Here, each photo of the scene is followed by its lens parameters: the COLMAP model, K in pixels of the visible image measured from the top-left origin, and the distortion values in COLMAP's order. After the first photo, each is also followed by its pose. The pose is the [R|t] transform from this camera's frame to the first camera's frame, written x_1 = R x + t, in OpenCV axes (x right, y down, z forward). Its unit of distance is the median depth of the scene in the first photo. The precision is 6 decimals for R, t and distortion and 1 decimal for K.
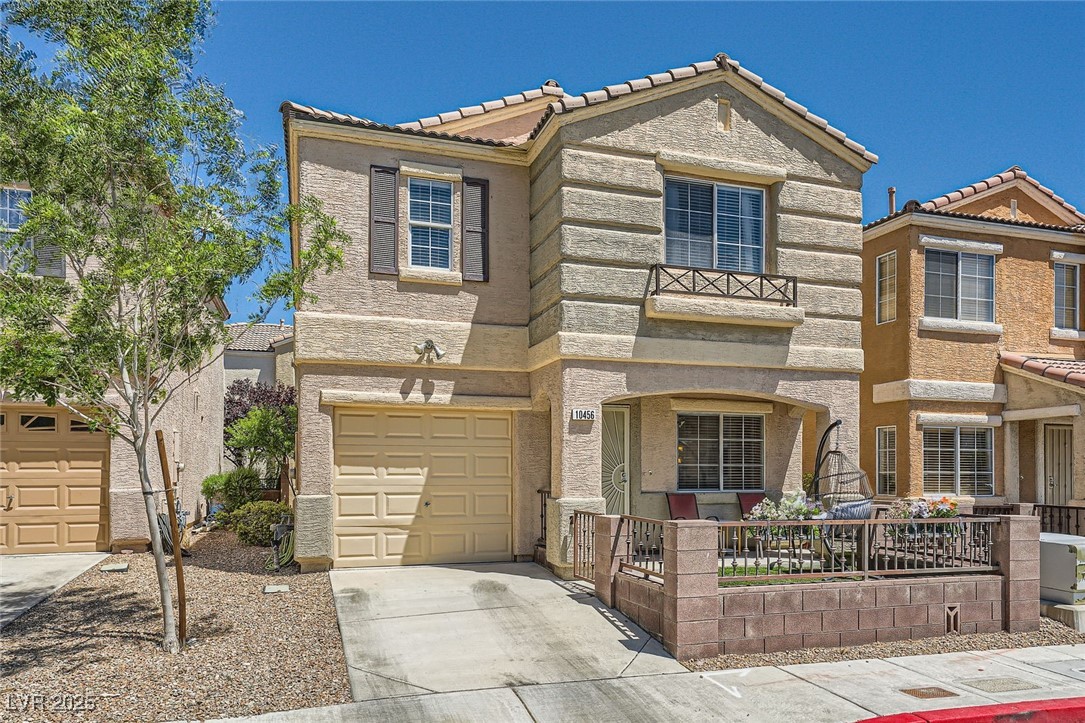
lens RADIAL K [[673.4, 0, 474.9], [0, 673.4, 463.2], [0, 0, 1]] dist [0.025692, 0.000320]
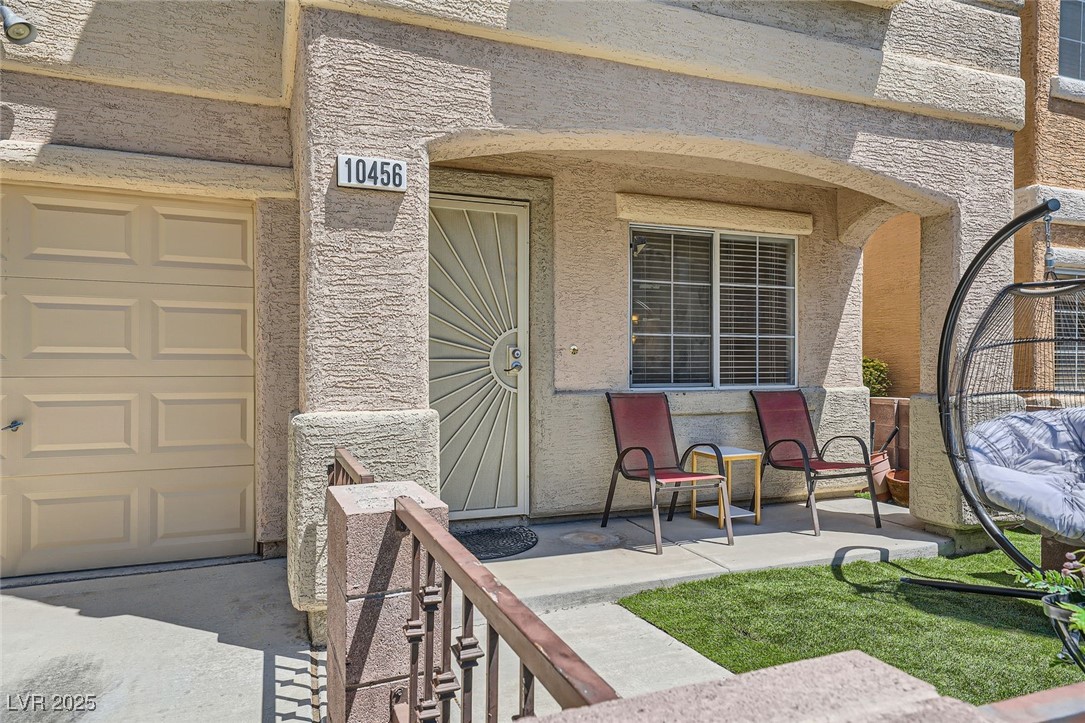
lens RADIAL K [[673.4, 0, 501.7], [0, 673.4, 365.6], [0, 0, 1]] dist [0.025692, 0.000320]
pose [[0.994660, -0.001042, 0.103201, 0.175839], [-0.000035, 0.999946, 0.010435, 0.022213], [-0.103206, -0.010383, 0.994606, 0.587273]]
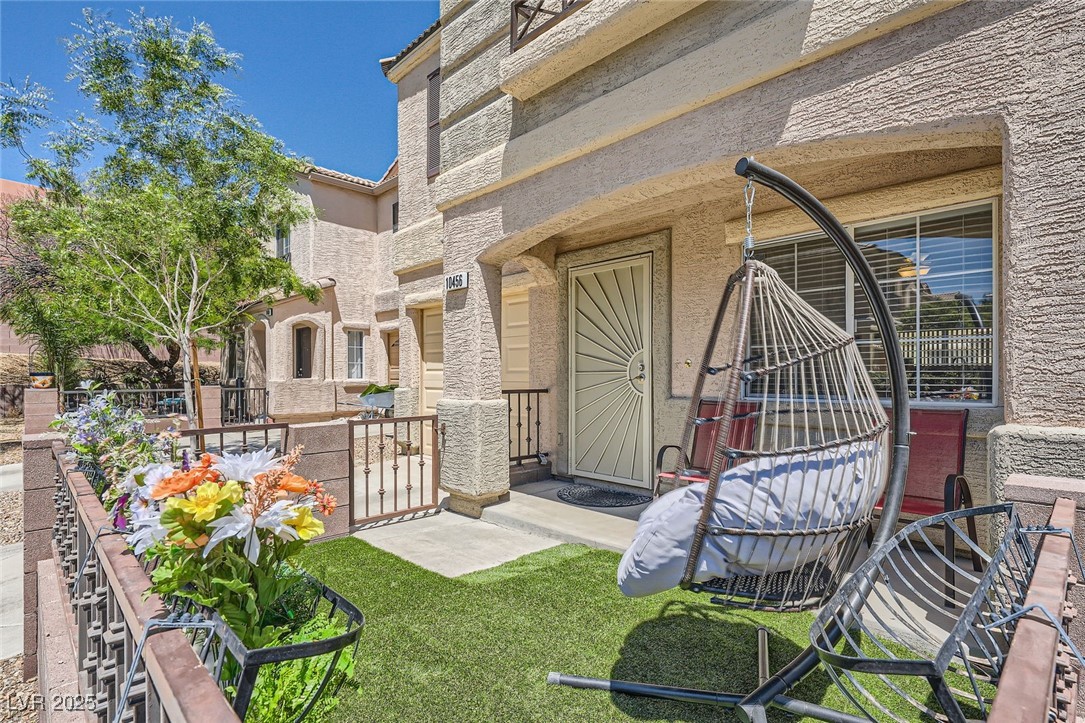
lens RADIAL K [[508.1, 0, 546.3], [0, 508.1, 375.6], [0, 0, 1]] dist [0.004518, 0.000675]
pose [[0.513239, -0.000435, -0.858246, 0.613555], [0.010723, 0.999925, 0.005906, 0.022699], [0.858179, -0.012234, 0.513205, 0.736549]]
